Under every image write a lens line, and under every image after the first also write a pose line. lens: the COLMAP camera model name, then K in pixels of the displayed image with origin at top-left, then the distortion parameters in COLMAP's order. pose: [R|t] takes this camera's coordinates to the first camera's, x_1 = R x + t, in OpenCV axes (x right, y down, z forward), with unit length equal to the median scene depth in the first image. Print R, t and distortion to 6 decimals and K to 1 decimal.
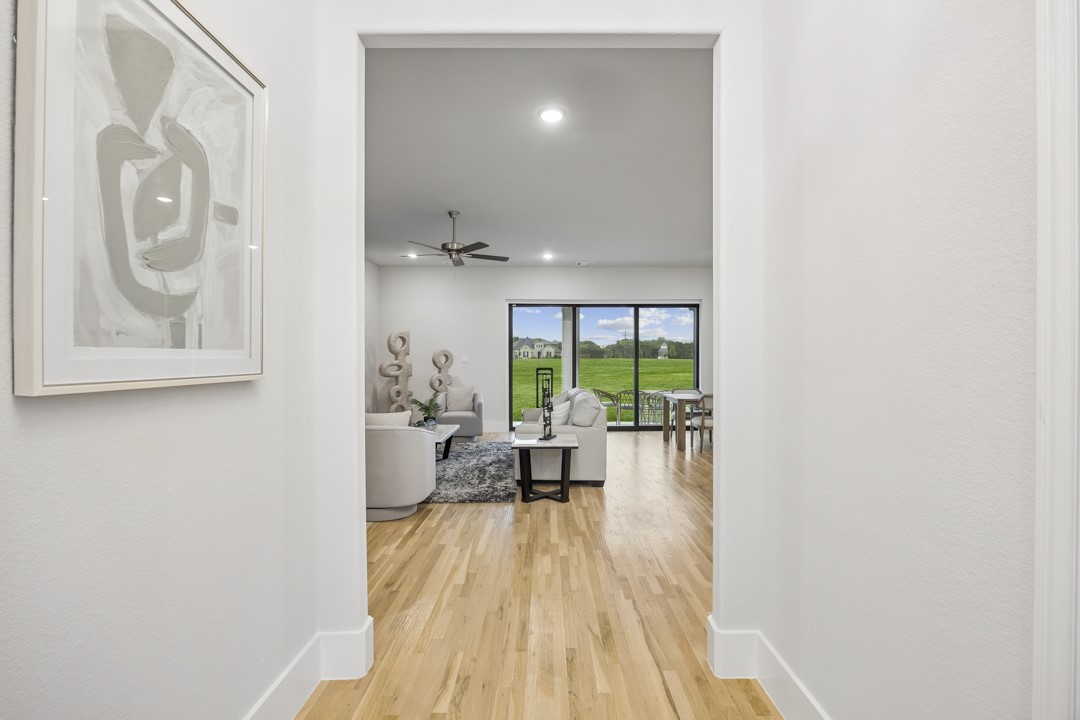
lens RADIAL K [[498.0, 0, 541.4], [0, 498.0, 359.6], [0, 0, 1]] dist [-0.007297, -0.000098]
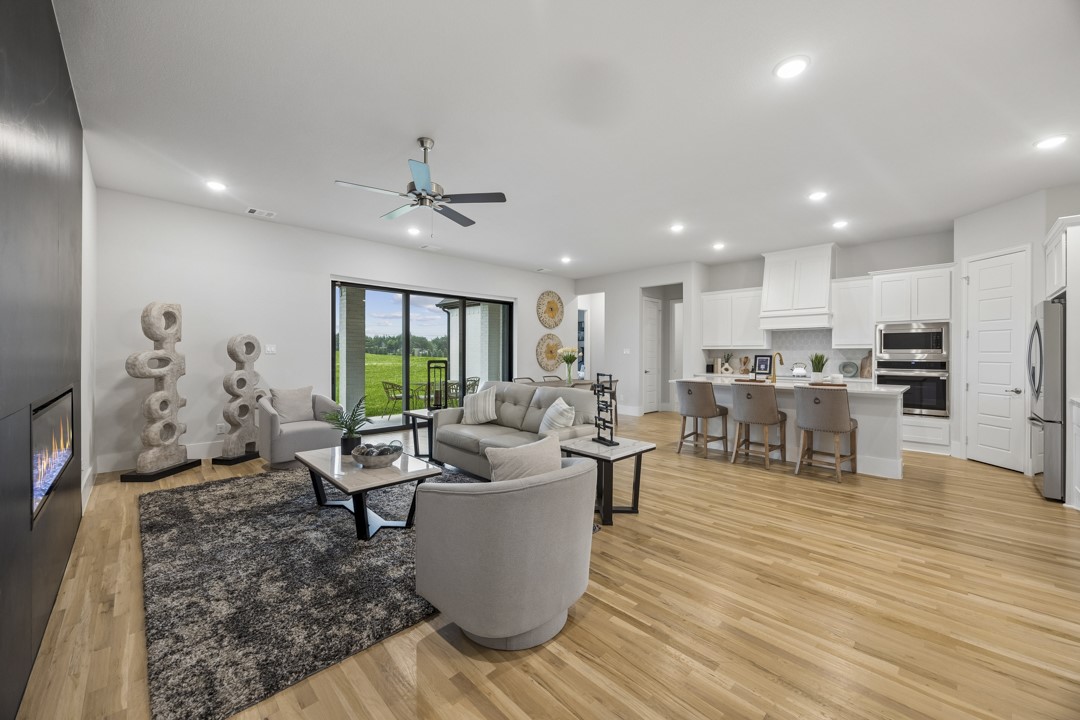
lens RADIAL K [[408.4, 0, 546.9], [0, 408.4, 355.6], [0, 0, 1]] dist [-0.004058, -0.000127]
pose [[0.709770, 0.000876, 0.704432, -0.307180], [-0.007163, 0.999957, 0.005974, 0.001879], [-0.704397, -0.009286, 0.709746, 0.314912]]
